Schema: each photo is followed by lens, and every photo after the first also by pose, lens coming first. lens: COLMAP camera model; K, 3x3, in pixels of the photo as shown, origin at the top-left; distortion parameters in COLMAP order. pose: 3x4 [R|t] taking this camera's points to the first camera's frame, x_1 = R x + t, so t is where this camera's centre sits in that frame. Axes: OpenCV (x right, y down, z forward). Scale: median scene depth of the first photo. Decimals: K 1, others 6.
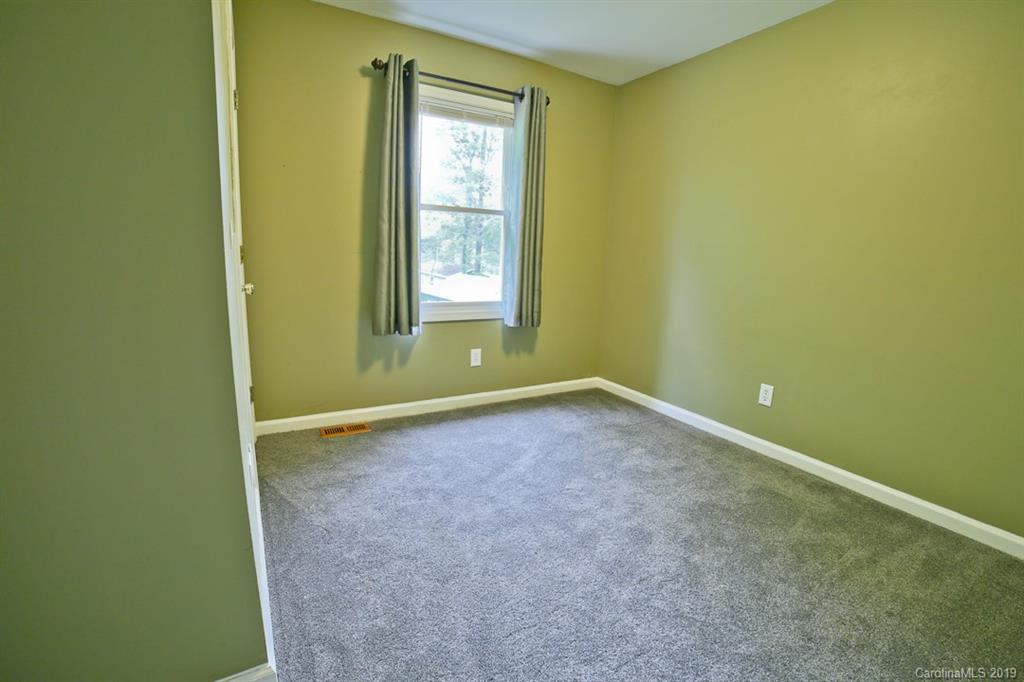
lens RADIAL K [[478.3, 0, 511.5], [0, 478.3, 316.9], [0, 0, 1]] dist [-0.000075, 0.000061]
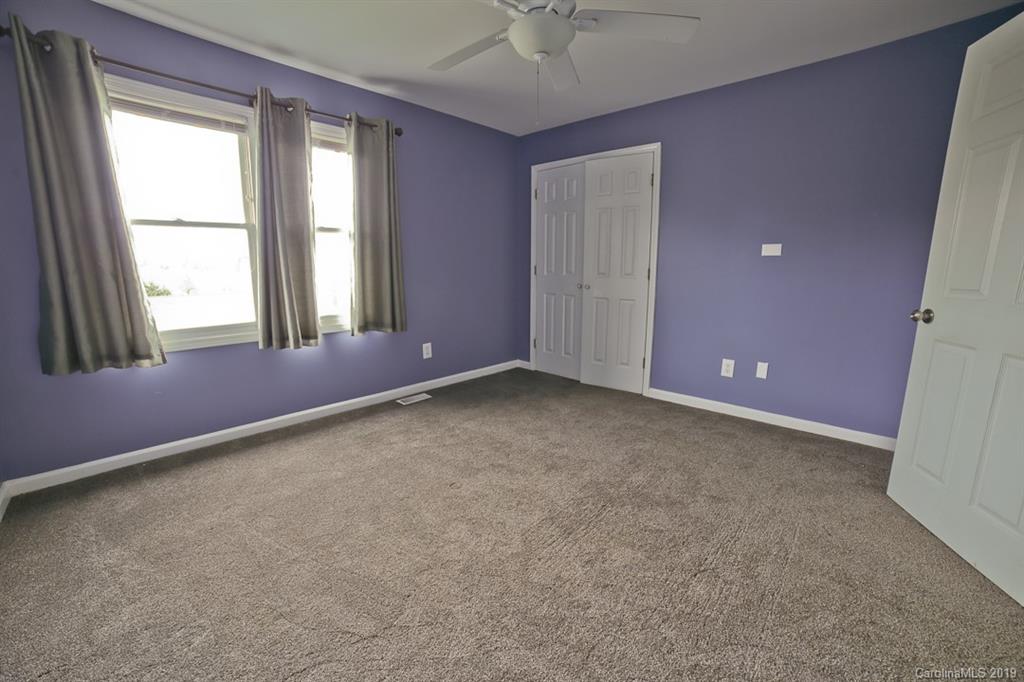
lens RADIAL K [[420.1, 0, 511.2], [0, 420.1, 339.4], [0, 0, 1]] dist [-0.103325, 0.034826]
pose [[0.950474, -0.084463, 0.299109, 0.211984], [0.071786, 0.996004, 0.053139, -0.008714], [-0.302401, -0.029035, 0.952738, 0.114017]]
